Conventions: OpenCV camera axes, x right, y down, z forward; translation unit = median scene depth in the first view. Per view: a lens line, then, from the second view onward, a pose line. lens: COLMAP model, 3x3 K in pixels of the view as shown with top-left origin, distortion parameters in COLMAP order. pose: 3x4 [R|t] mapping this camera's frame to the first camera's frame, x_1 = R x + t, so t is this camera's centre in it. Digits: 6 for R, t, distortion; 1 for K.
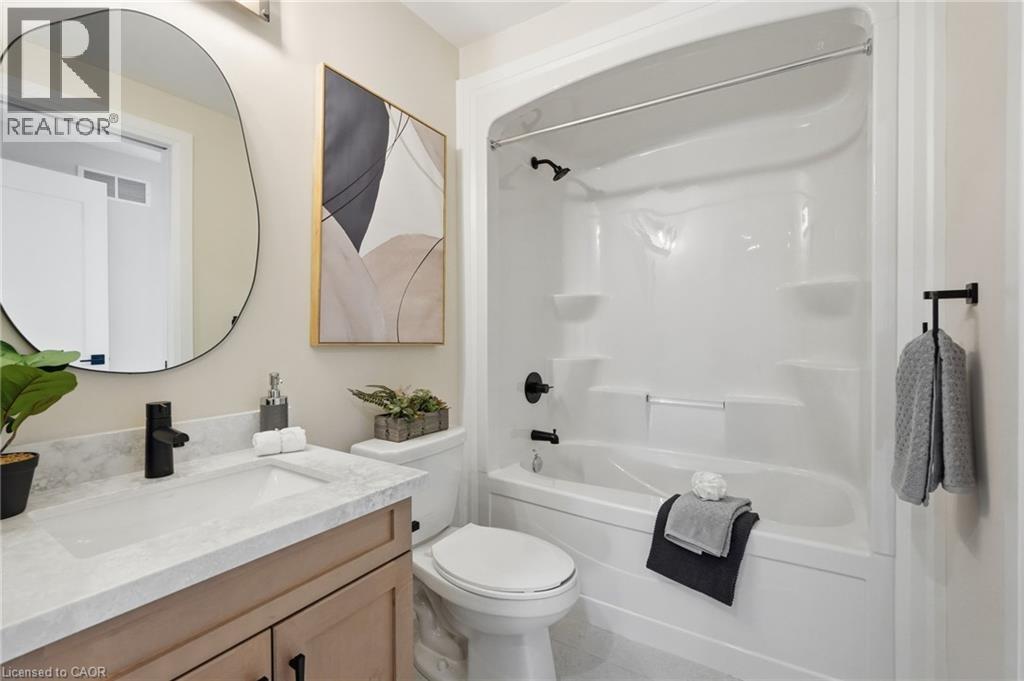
lens RADIAL K [[450.0, 0, 509.2], [0, 450.0, 336.9], [0, 0, 1]] dist [-0.015527, 0.003264]
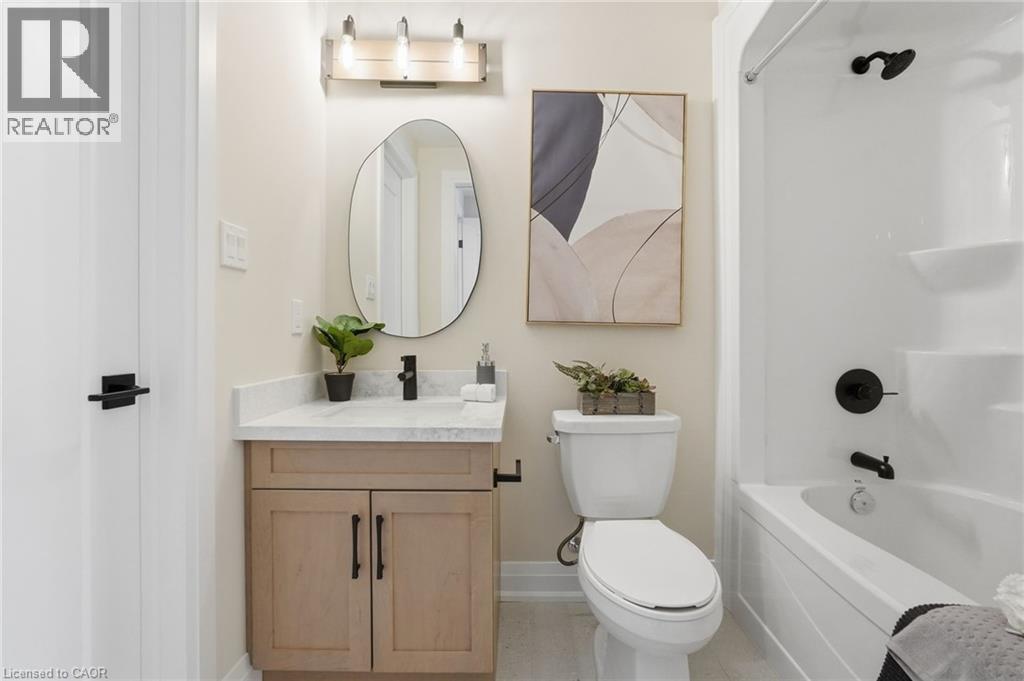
lens RADIAL K [[450.0, 0, 510.5], [0, 450.0, 337.6], [0, 0, 1]] dist [-0.015527, 0.003264]
pose [[0.536259, 0.011458, -0.843976, 0.502208], [-0.005338, 0.999934, 0.010183, 0.038983], [0.844037, -0.000956, 0.536285, 0.258909]]
